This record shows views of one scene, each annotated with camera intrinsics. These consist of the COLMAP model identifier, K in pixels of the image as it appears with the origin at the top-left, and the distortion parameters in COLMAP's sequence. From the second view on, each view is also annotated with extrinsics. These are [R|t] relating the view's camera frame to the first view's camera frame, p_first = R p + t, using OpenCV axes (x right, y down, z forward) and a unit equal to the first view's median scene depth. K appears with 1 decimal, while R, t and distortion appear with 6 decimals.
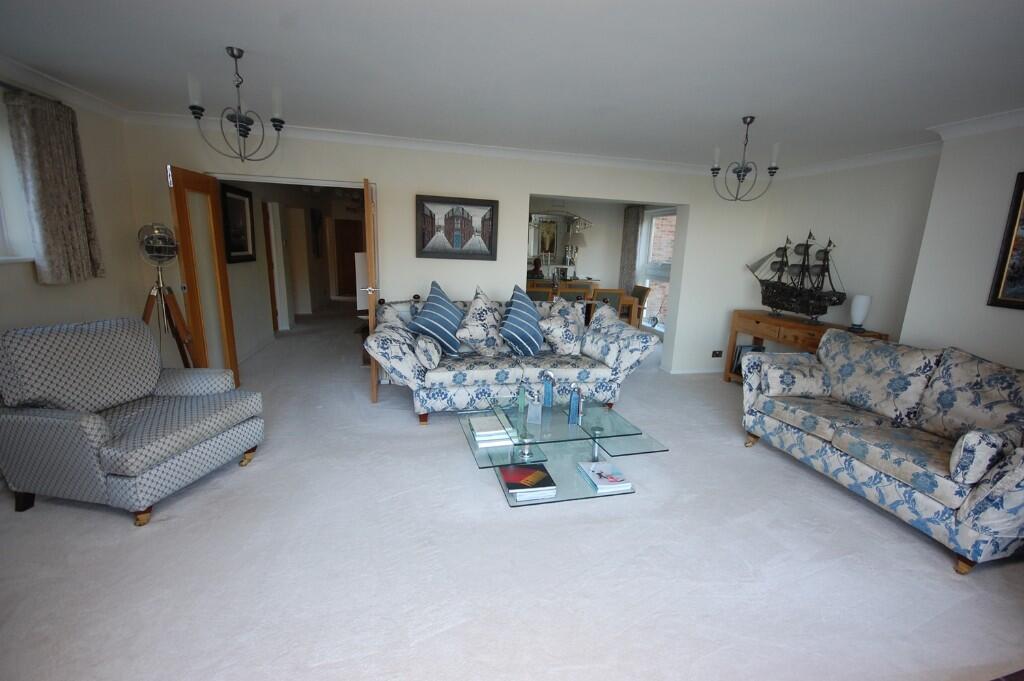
lens RADIAL K [[453.1, 0, 515.9], [0, 453.1, 345.7], [0, 0, 1]] dist [-0.001452, -0.000237]
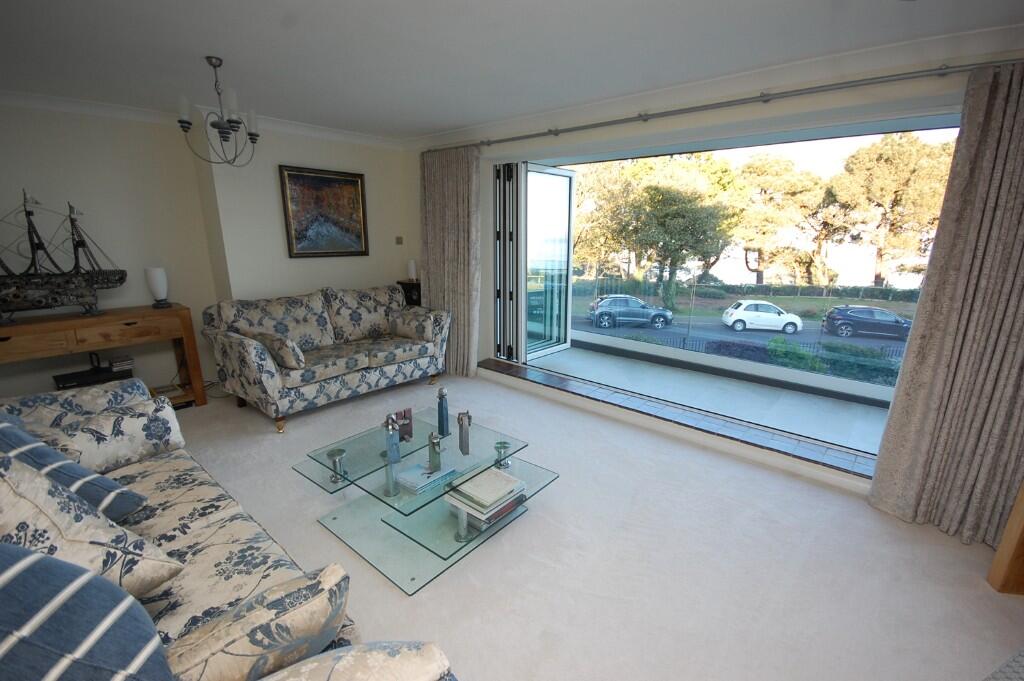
lens RADIAL K [[453.1, 0, 516.8], [0, 453.1, 337.5], [0, 0, 1]] dist [-0.001452, -0.000237]
pose [[-0.579109, -0.231085, 0.781814, -0.575131], [0.148158, 0.913185, 0.379660, -0.301519], [-0.801675, 0.335697, -0.494596, 1.217697]]
